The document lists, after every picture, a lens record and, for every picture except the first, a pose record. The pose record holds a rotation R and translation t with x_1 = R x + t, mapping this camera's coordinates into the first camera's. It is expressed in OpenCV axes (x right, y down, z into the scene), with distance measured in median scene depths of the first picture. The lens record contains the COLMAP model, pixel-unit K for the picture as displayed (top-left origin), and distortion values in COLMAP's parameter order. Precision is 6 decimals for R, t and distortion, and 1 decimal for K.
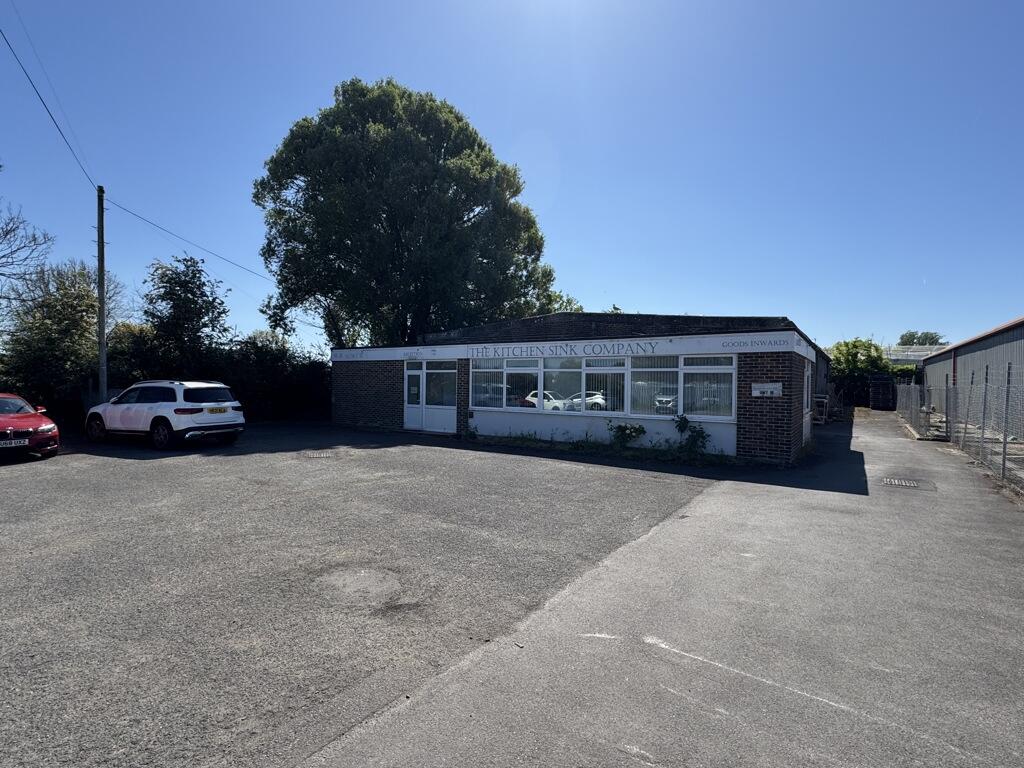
lens RADIAL K [[507.1, 0, 512.0], [0, 507.1, 384.0], [0, 0, 1]] dist [0.002450, -0.000056]
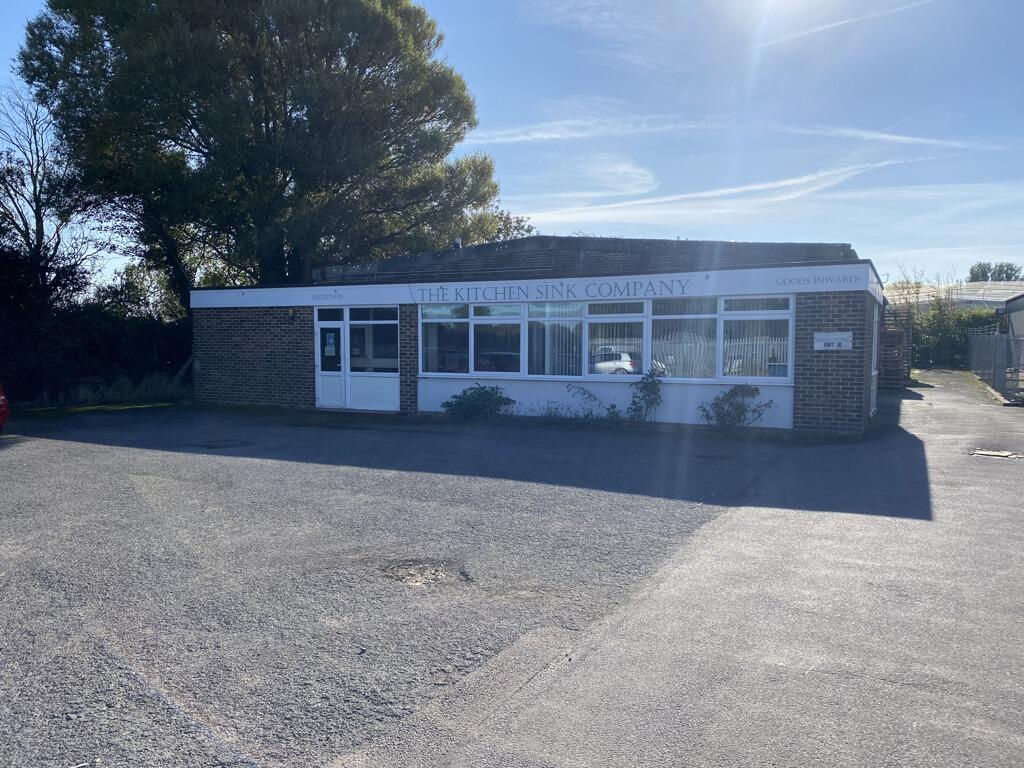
lens RADIAL K [[776.8, 0, 512.0], [0, 776.8, 384.0], [0, 0, 1]] dist [0.092783, -0.198505]
pose [[0.991966, -0.019962, 0.124920, -0.089540], [0.013298, 0.998455, 0.053958, 0.004010], [-0.125804, -0.051863, 0.990699, -0.082091]]
